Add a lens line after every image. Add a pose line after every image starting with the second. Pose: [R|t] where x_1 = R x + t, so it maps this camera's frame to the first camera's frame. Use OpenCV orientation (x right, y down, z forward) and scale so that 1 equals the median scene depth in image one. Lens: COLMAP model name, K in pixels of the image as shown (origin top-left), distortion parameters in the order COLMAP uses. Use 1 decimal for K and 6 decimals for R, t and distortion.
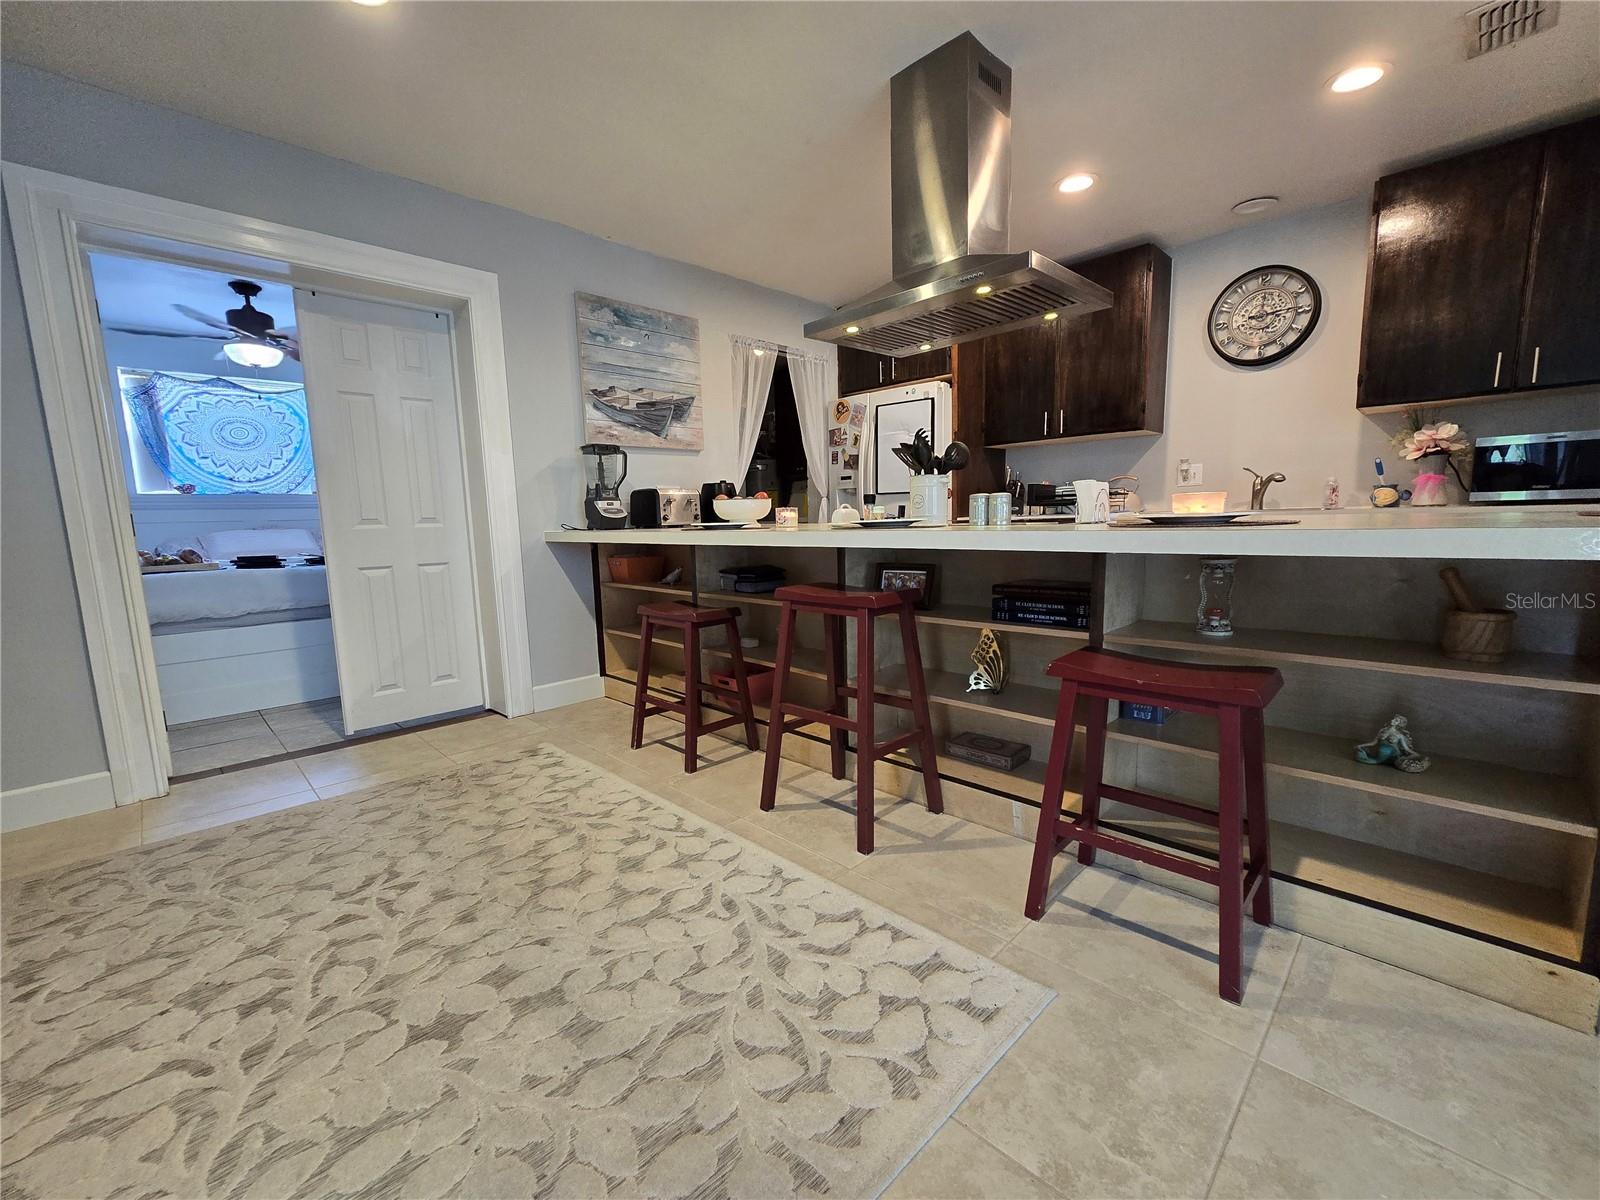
lens RADIAL K [[657.2, 0, 793.5], [0, 657.2, 606.2], [0, 0, 1]] dist [-0.000760, -0.000220]
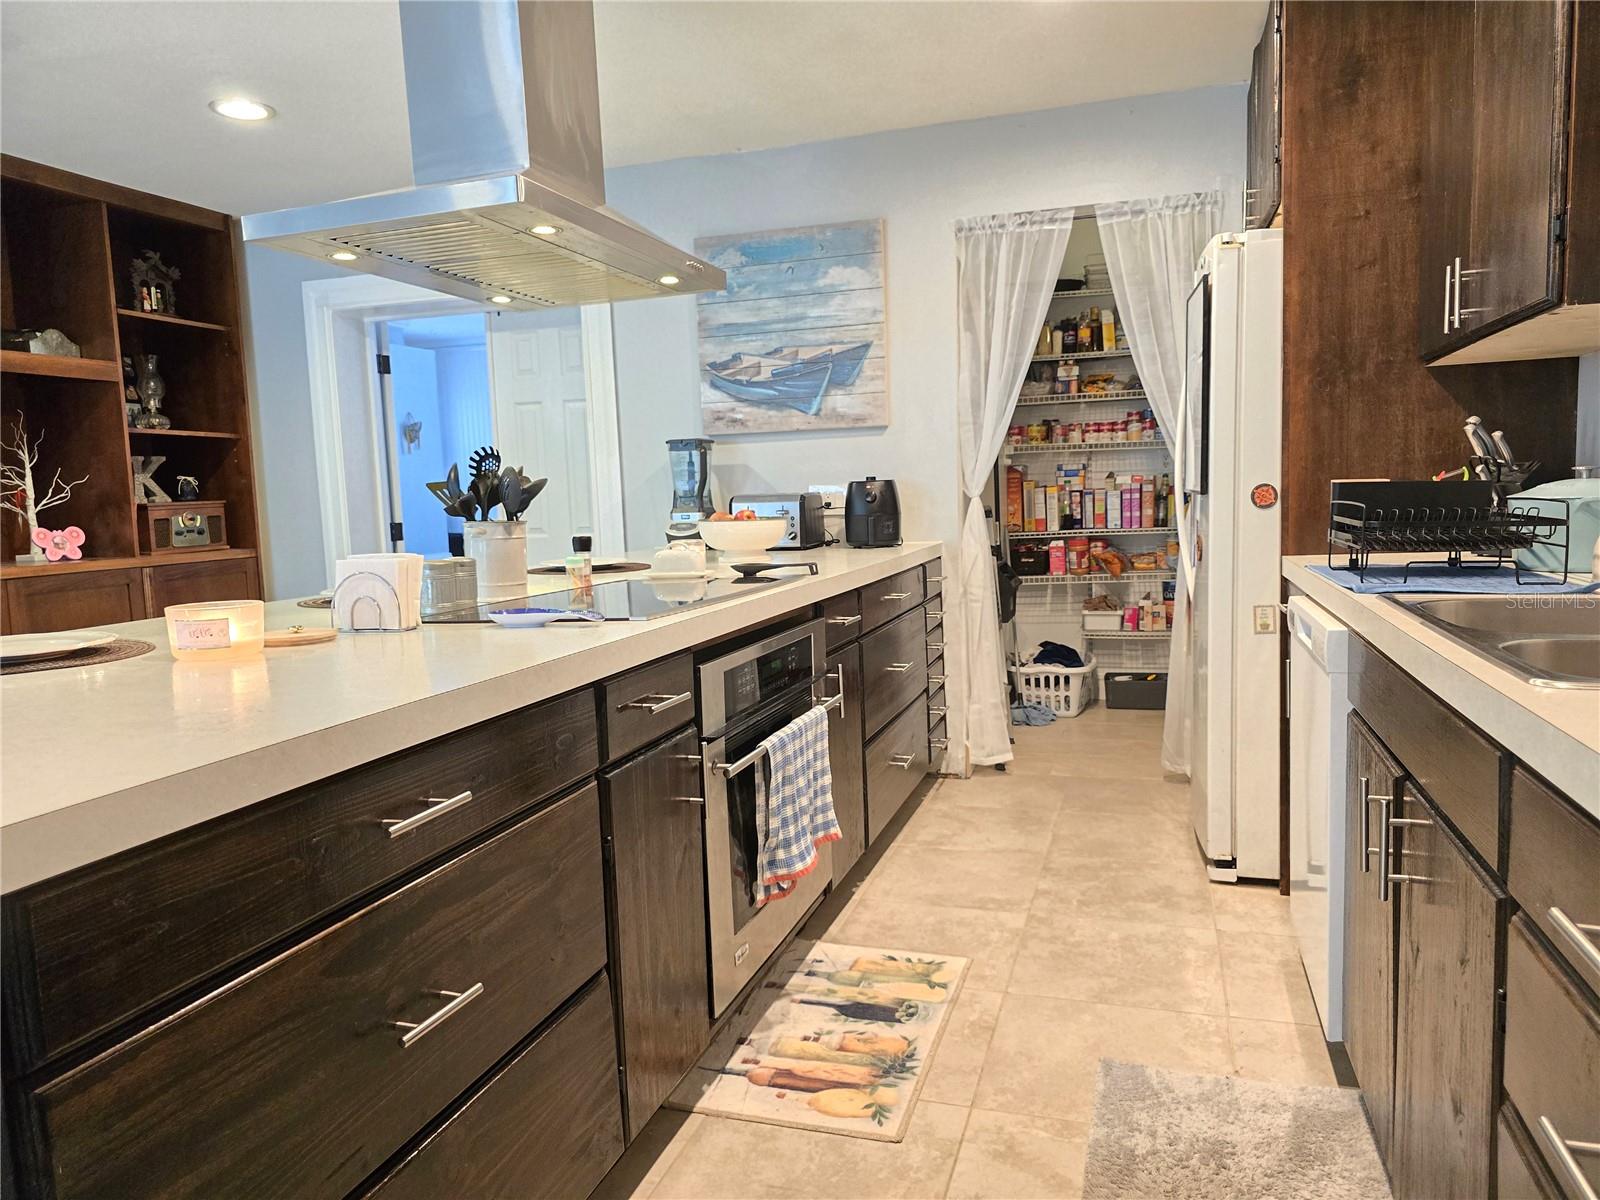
lens RADIAL K [[1099.4, 0, 800.0], [0, 1099.4, 600.0], [0, 0, 1]] dist [0.073493, 0.000205]
pose [[0.457232, 0.100295, -0.883674, 0.904913], [-0.099947, 0.993121, 0.061002, -0.150315], [0.883713, 0.060428, 0.464111, 0.529862]]
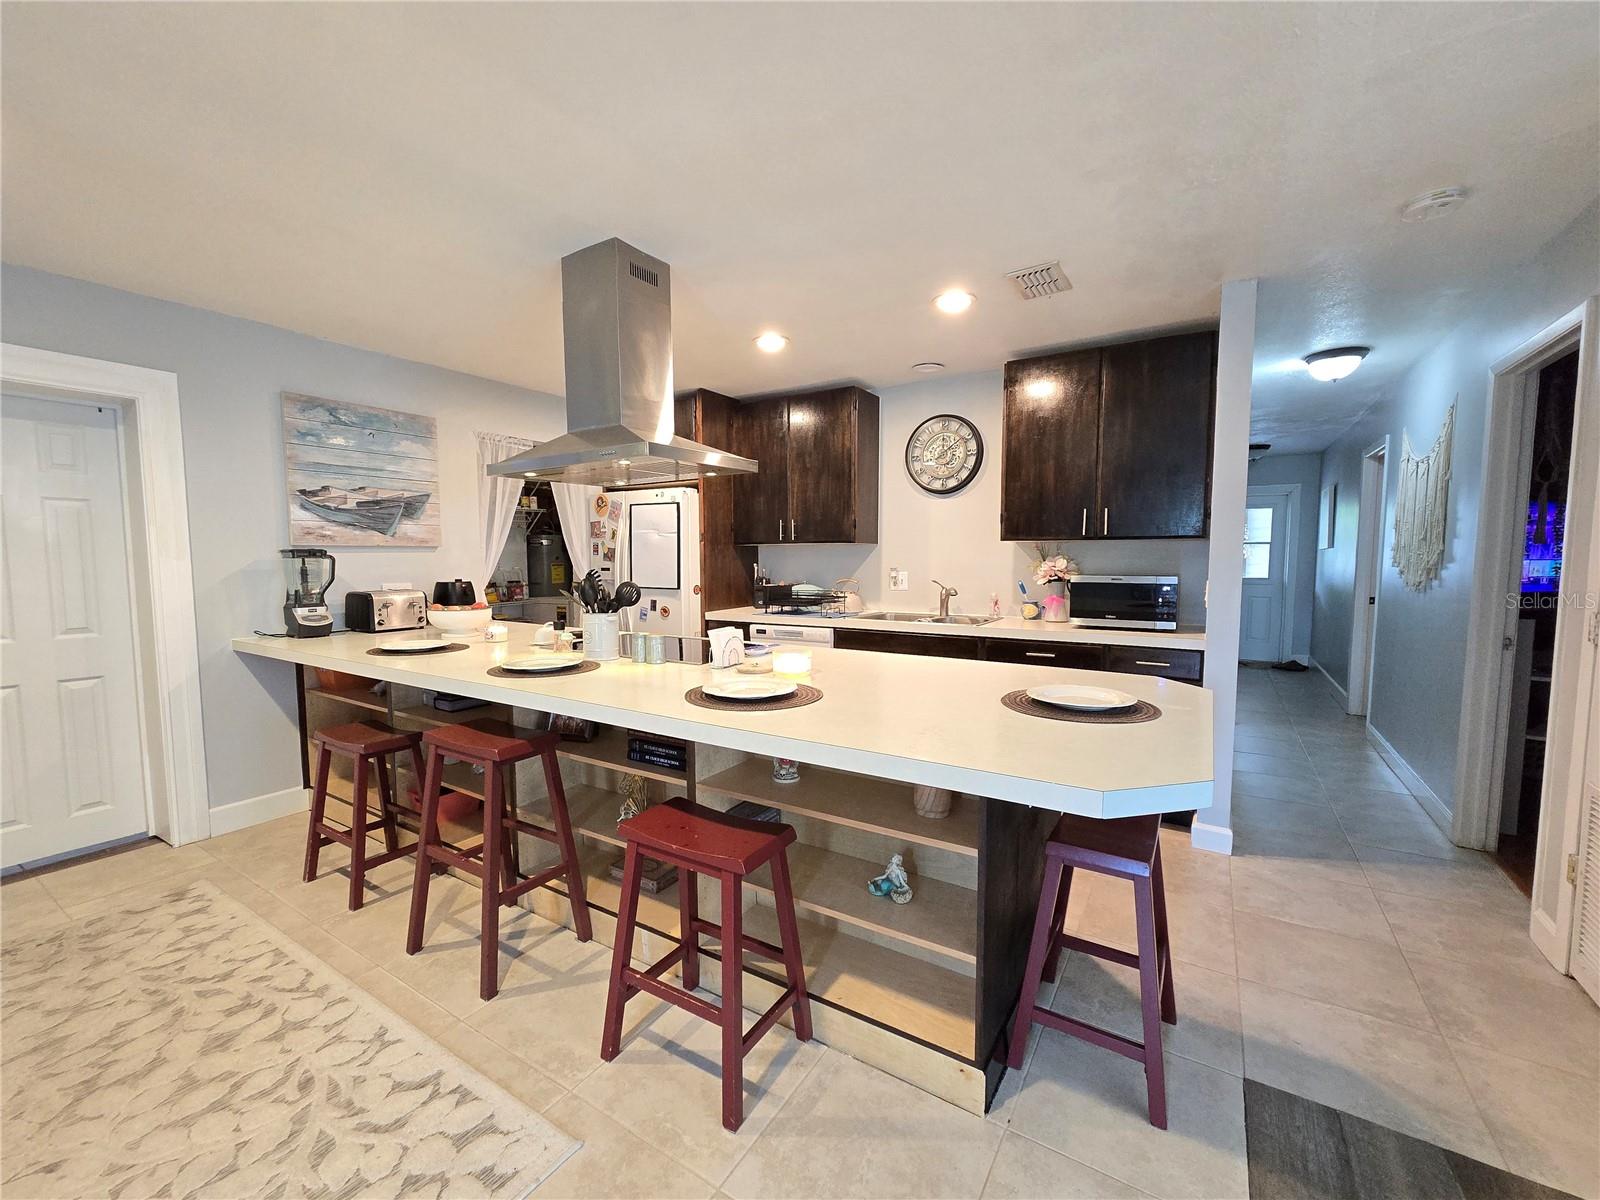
lens RADIAL K [[654.2, 0, 793.3], [0, 654.2, 605.4], [0, 0, 1]] dist [-0.001229, -0.000447]
pose [[0.975285, 0.007516, 0.220821, 0.192963], [0.006723, 0.997949, -0.063662, -0.096708], [-0.220847, 0.063573, 0.973234, -0.082880]]
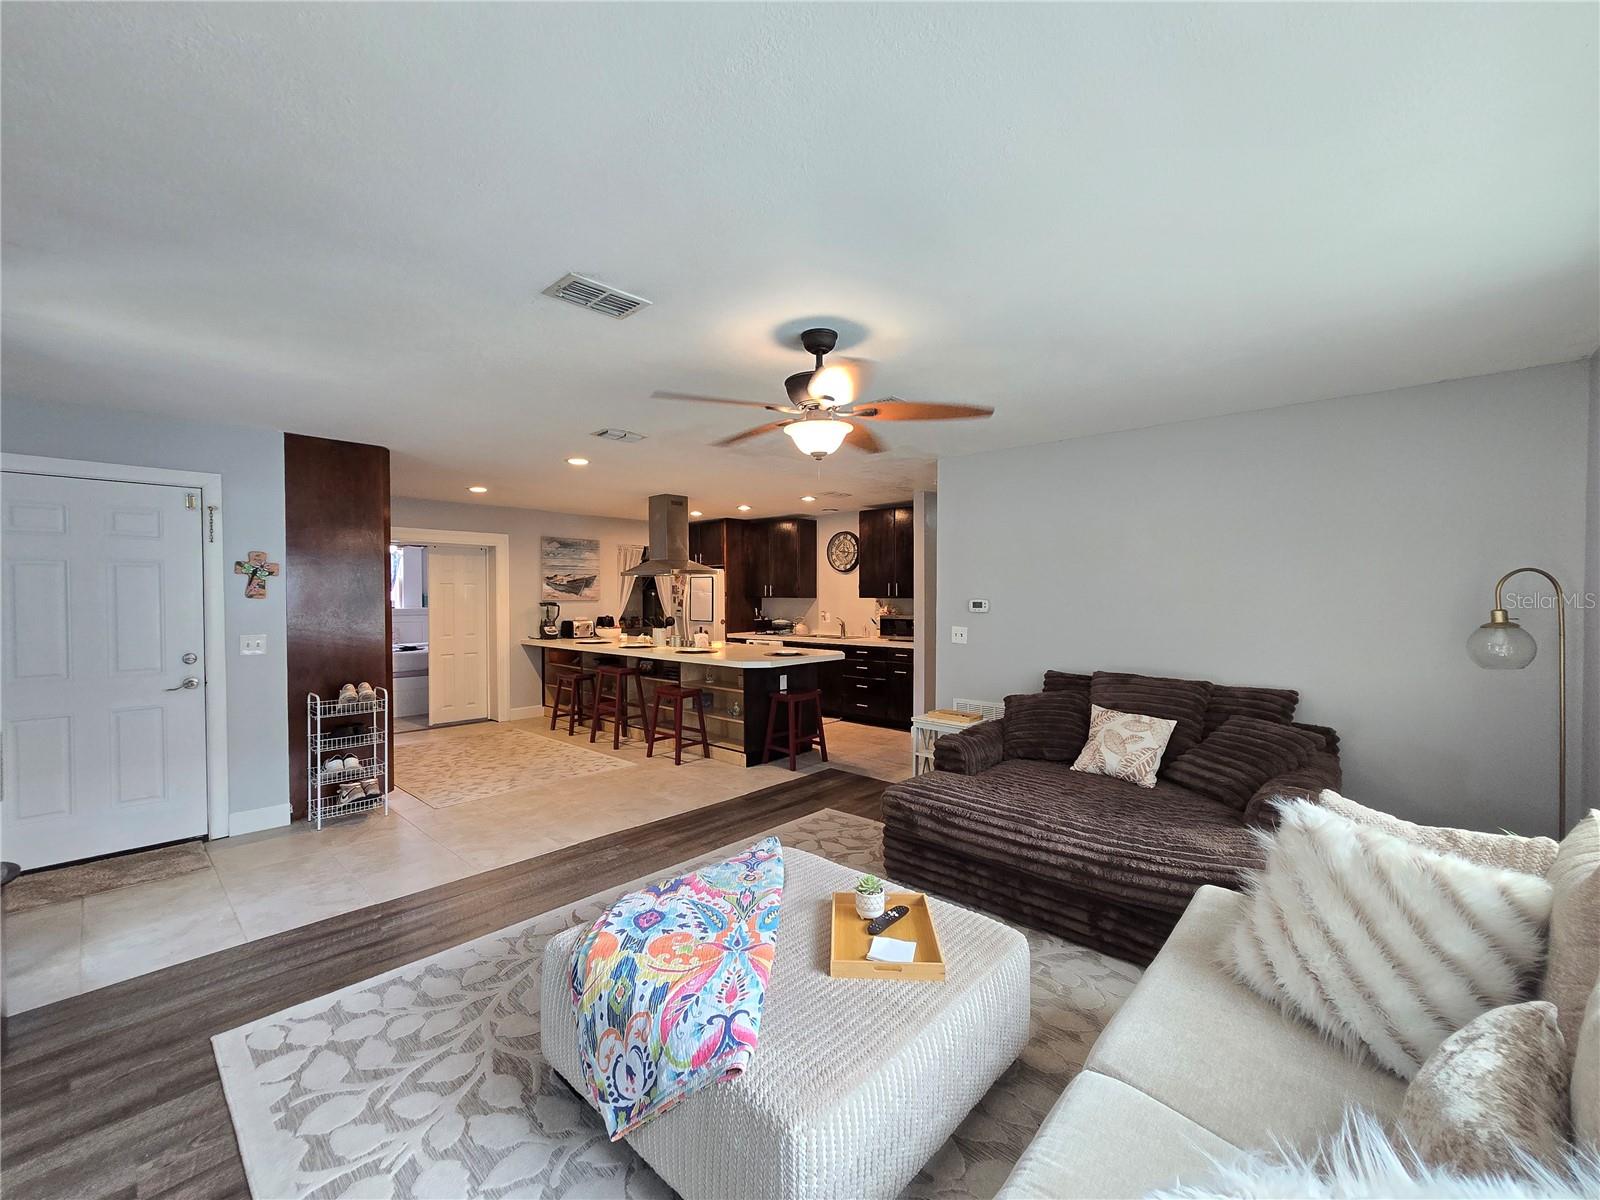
lens RADIAL K [[654.2, 0, 793.3], [0, 654.2, 605.4], [0, 0, 1]] dist [-0.001229, -0.000447]
pose [[0.998917, 0.023635, 0.040078, 0.465321], [-0.018616, 0.992443, -0.121283, 0.025628], [-0.042642, 0.120406, 0.991808, -1.286214]]
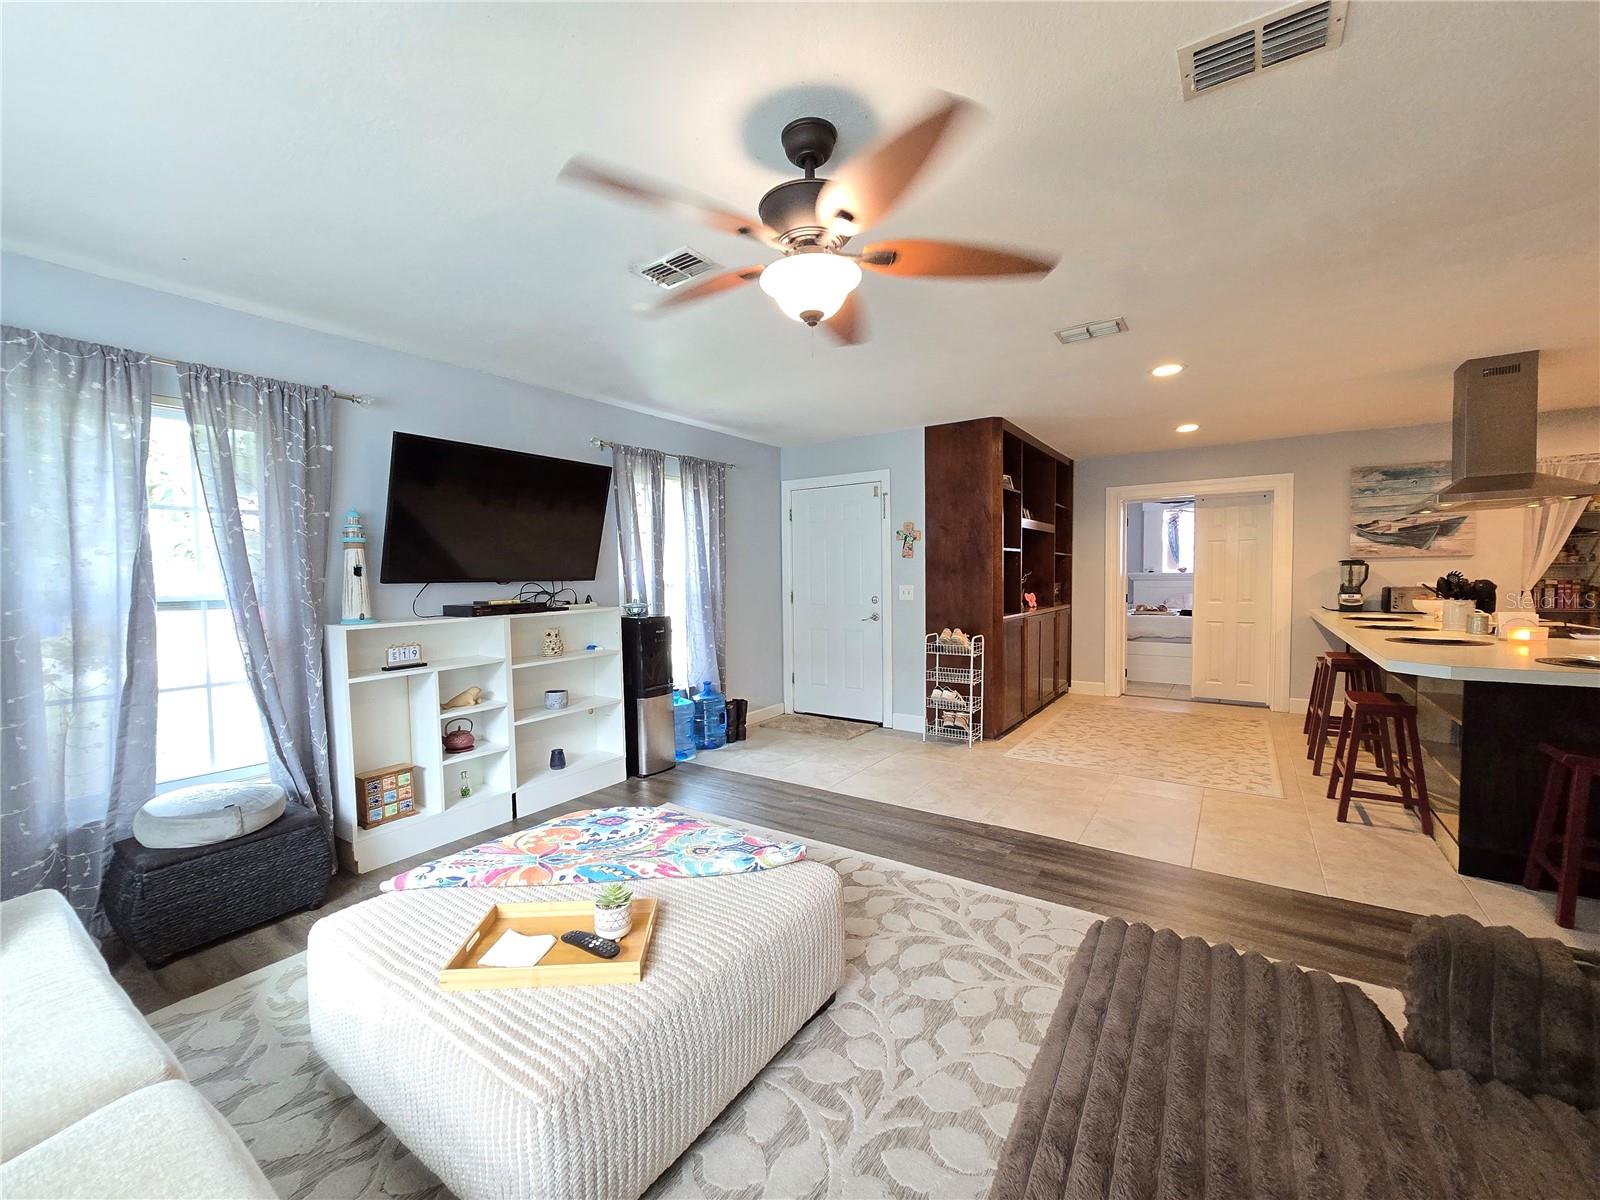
lens RADIAL K [[654.2, 0, 793.3], [0, 654.2, 605.4], [0, 0, 1]] dist [-0.001229, -0.000447]
pose [[0.188229, 0.070888, -0.979563, 1.035660], [-0.124677, 0.991047, 0.047762, -0.038245], [0.974179, 0.113139, 0.195382, -0.648930]]
